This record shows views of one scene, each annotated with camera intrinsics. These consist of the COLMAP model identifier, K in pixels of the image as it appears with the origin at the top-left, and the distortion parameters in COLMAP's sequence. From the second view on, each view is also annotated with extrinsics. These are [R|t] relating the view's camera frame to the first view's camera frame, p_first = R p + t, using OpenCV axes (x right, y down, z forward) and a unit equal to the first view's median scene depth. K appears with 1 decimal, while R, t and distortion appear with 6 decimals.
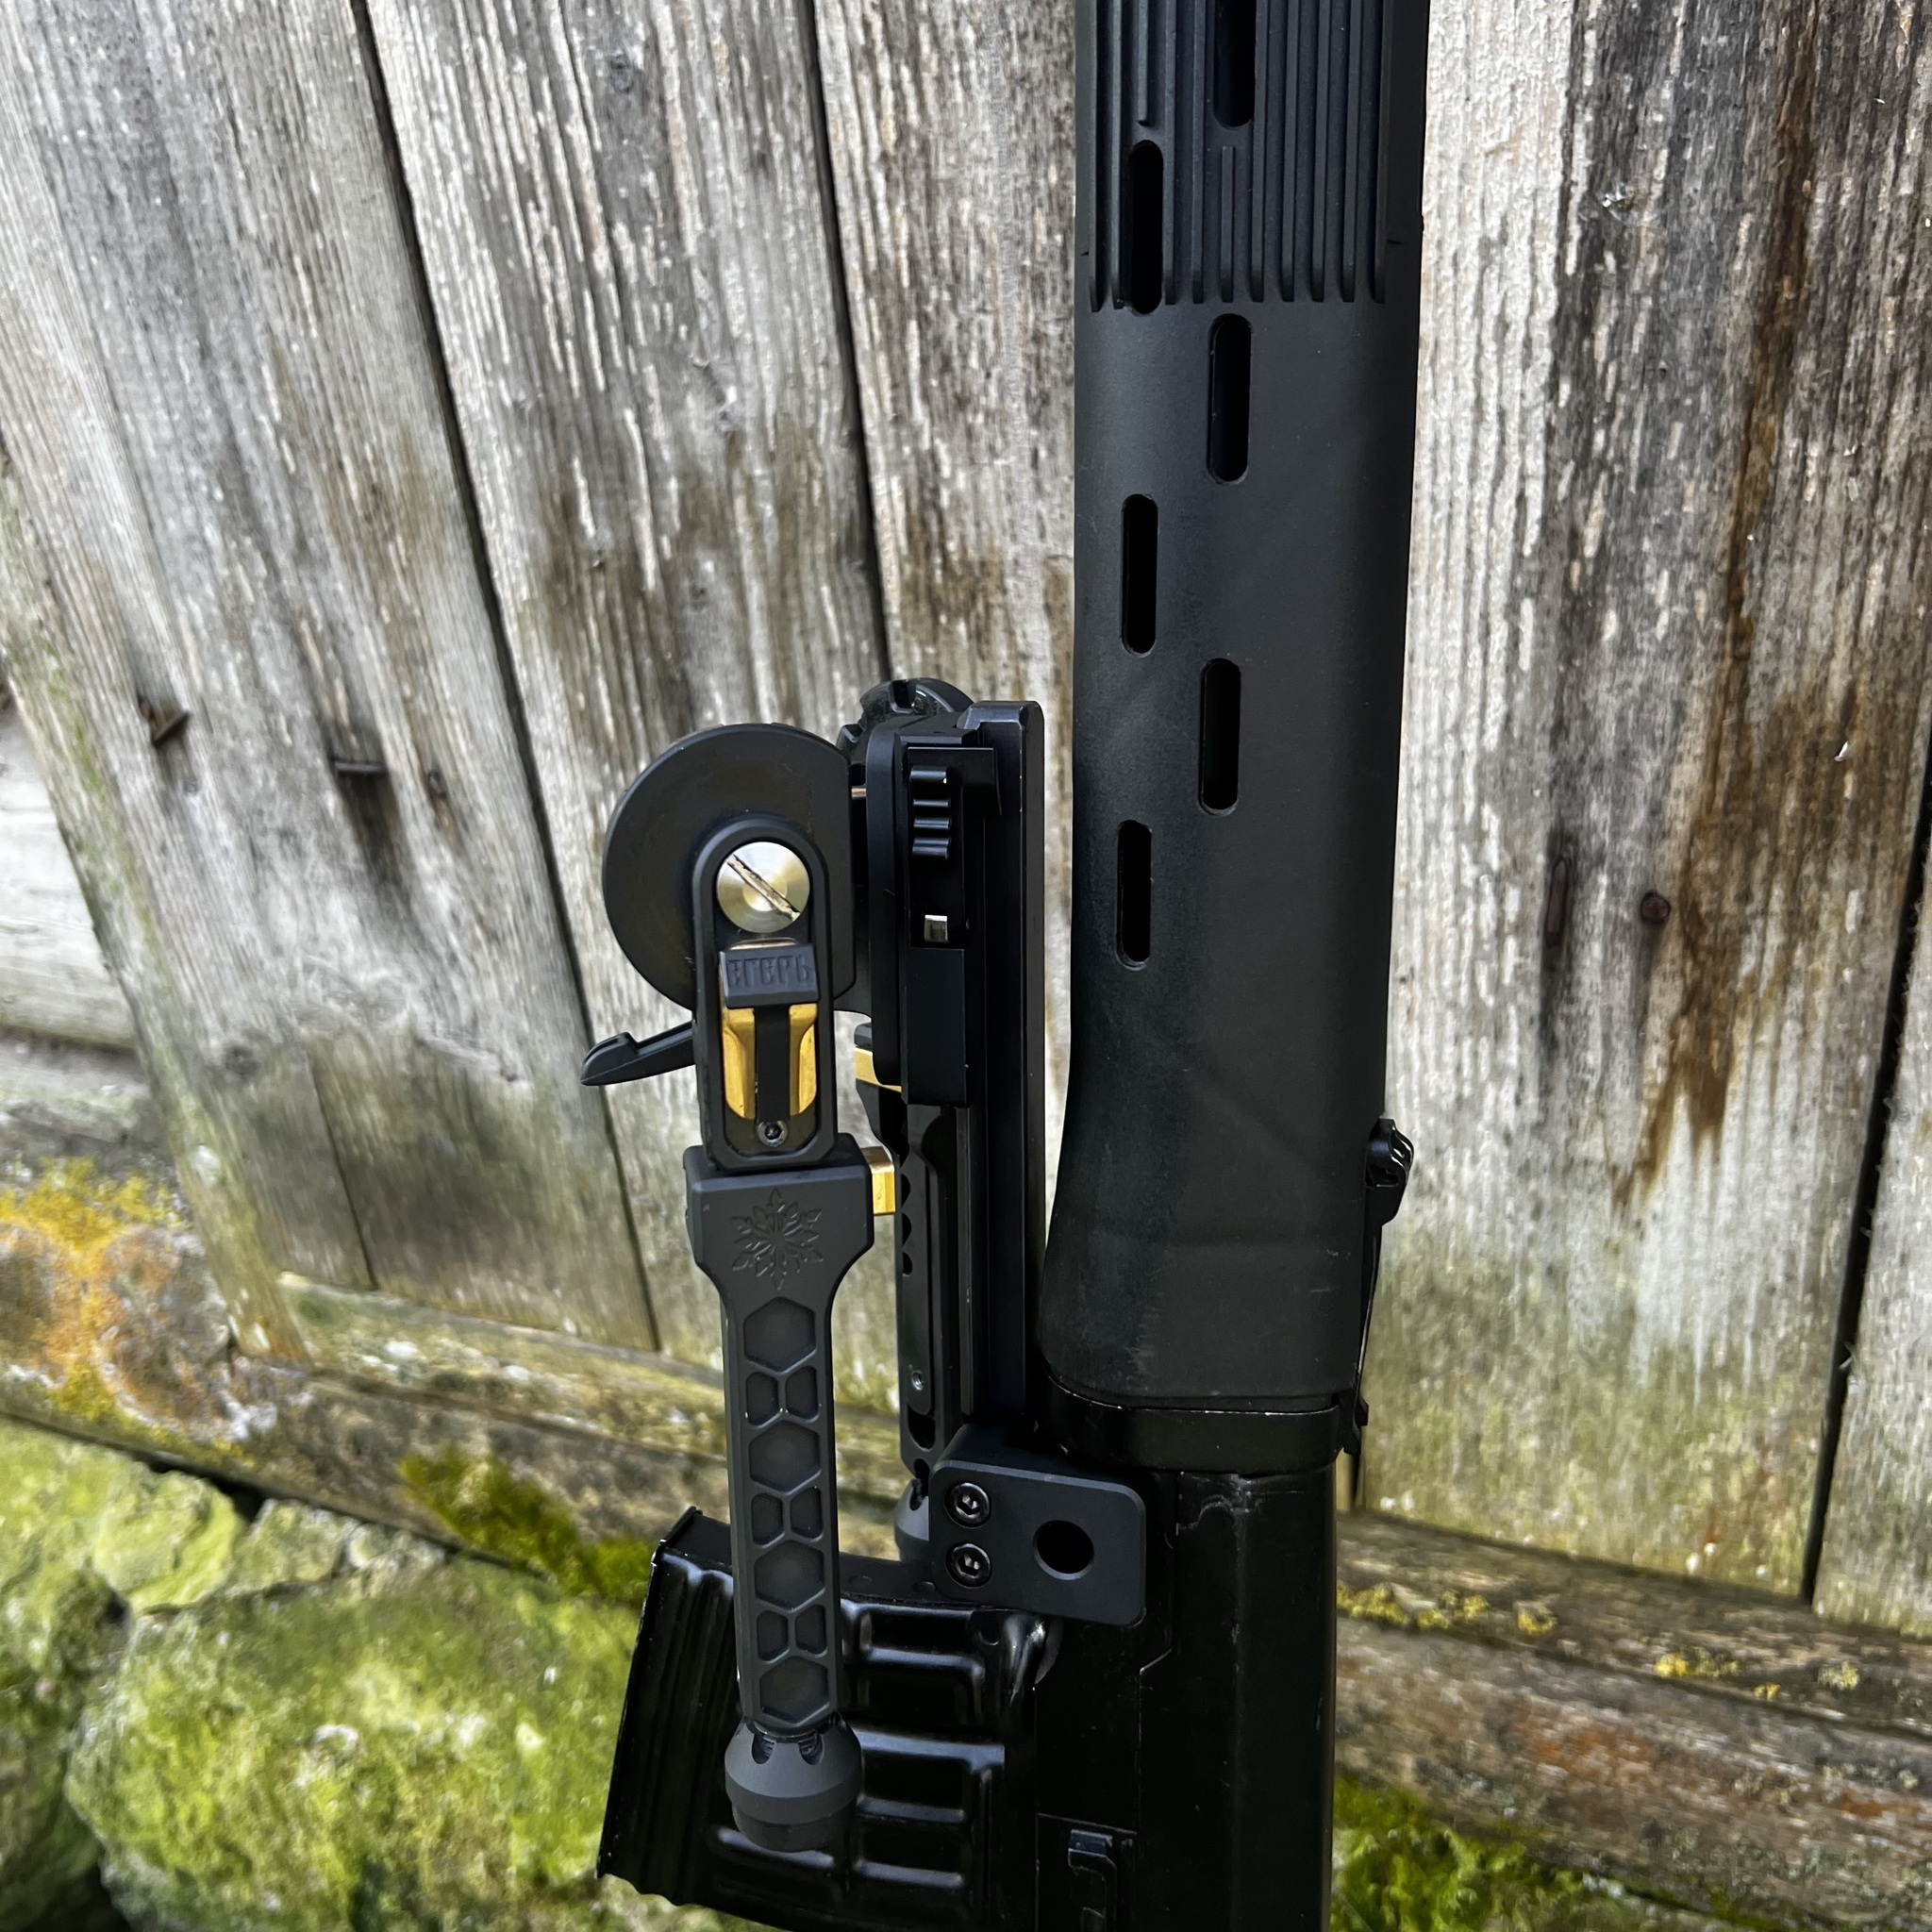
lens RADIAL K [[1990.2, 0, 938.3], [0, 1990.2, 970.4], [0, 0, 1]] dist [0.078056, -0.211259]
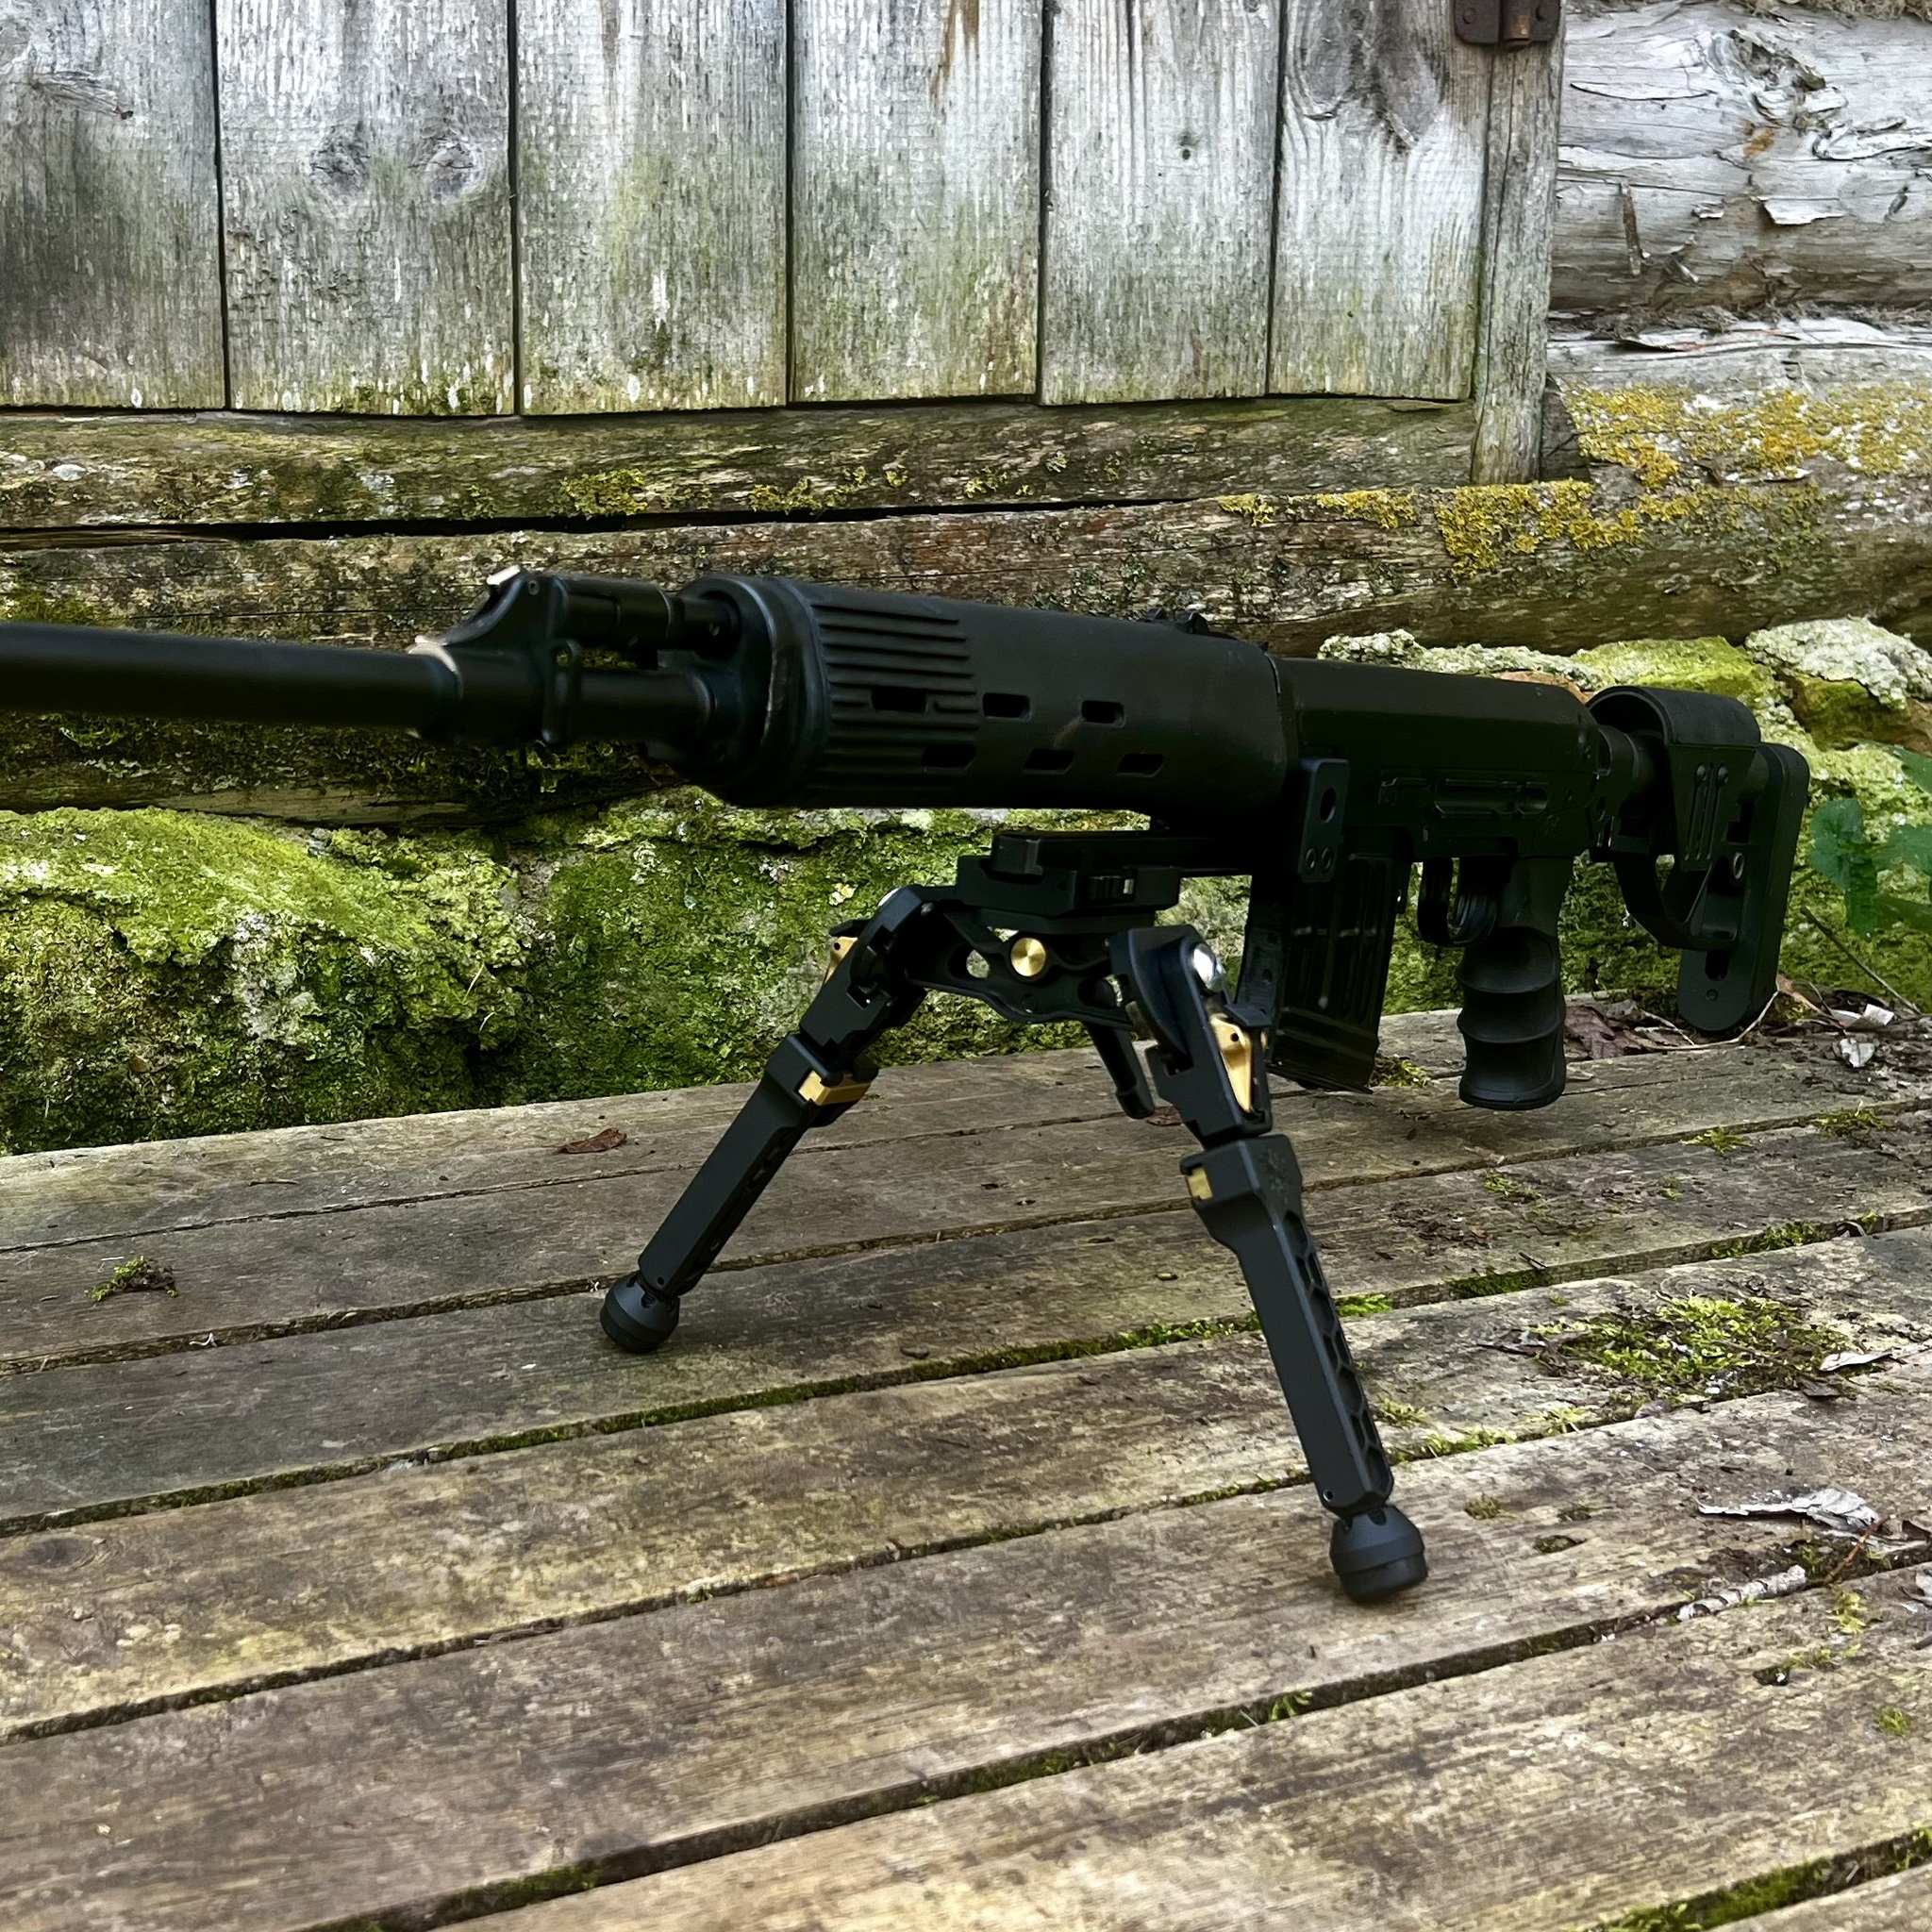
lens RADIAL K [[2683.0, 0, 696.1], [0, 2683.0, 1006.3], [0, 0, 1]] dist [0.163492, -0.452808]
pose [[0.682444, -0.042796, 0.729684, -1.634784], [0.306465, 0.923054, -0.232488, 1.408973], [-0.663588, 0.382283, 0.643048, -0.058083]]
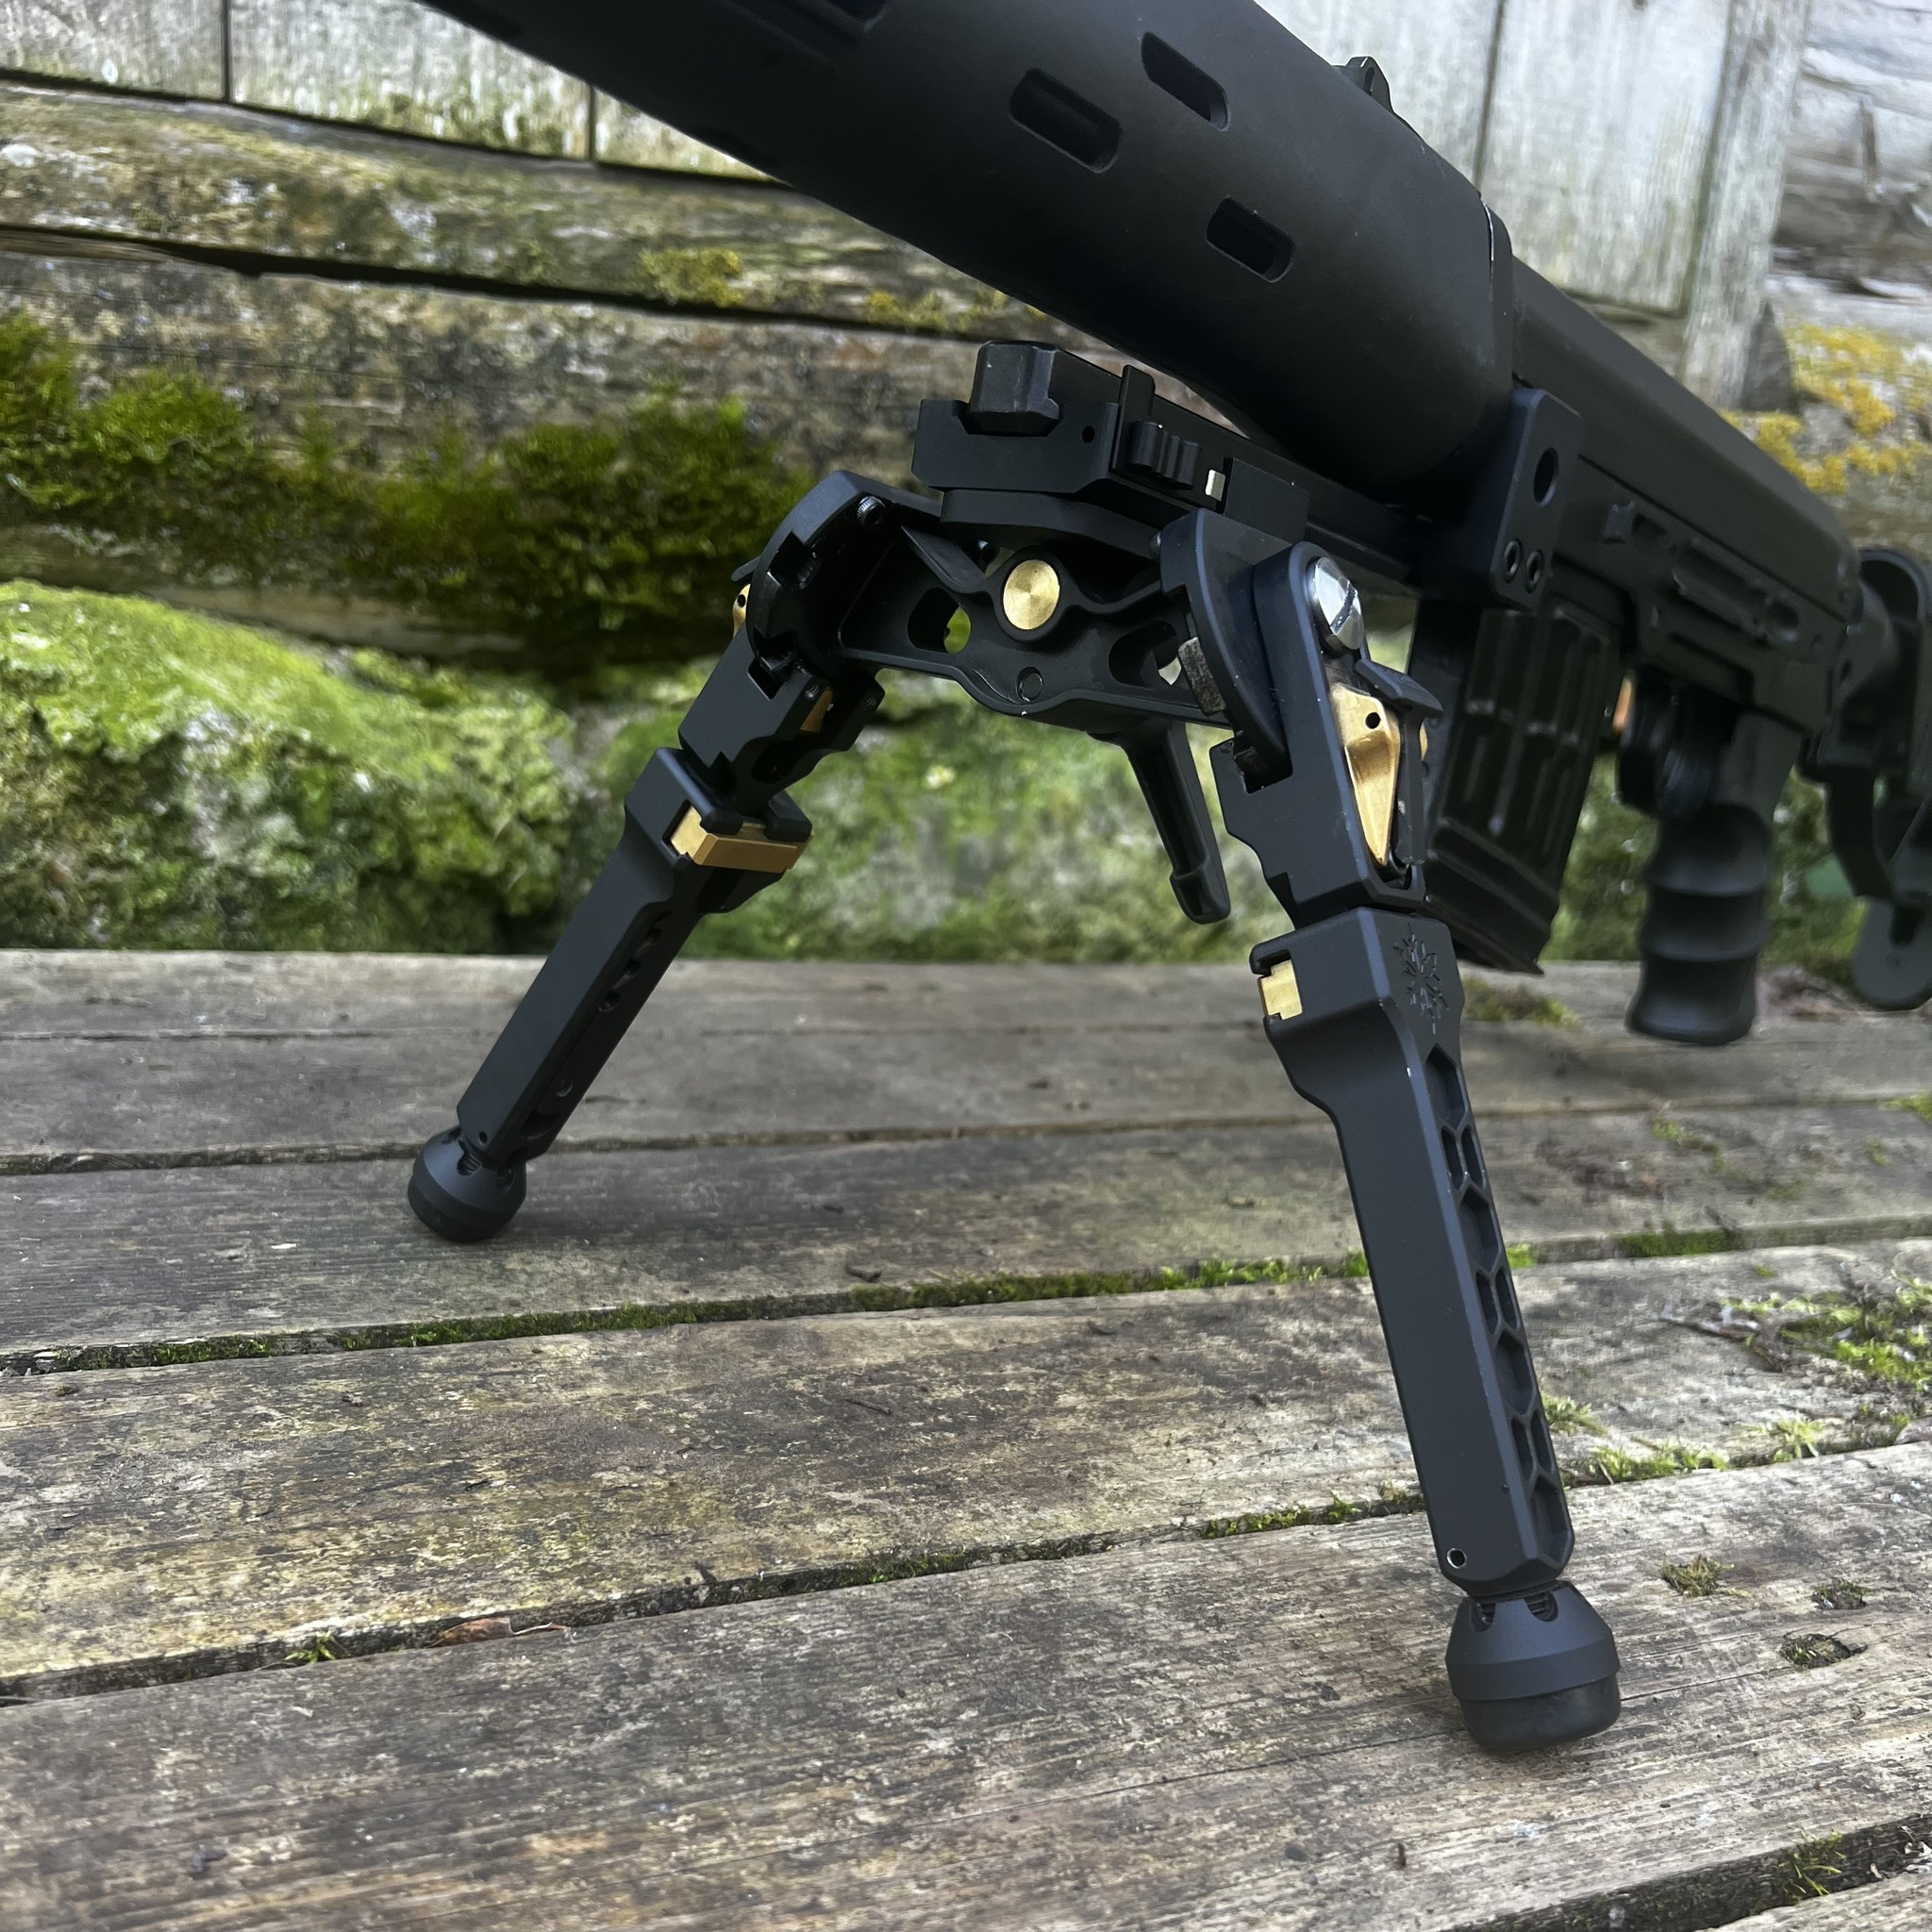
lens RADIAL K [[1955.3, 0, 926.8], [0, 1955.3, 1252.3], [0, 0, 1]] dist [0.014830, -0.026241]
pose [[0.698270, -0.063756, 0.712990, -0.900034], [0.230590, 0.962967, -0.139721, 1.375765], [-0.677678, 0.261971, 0.687113, 0.417164]]
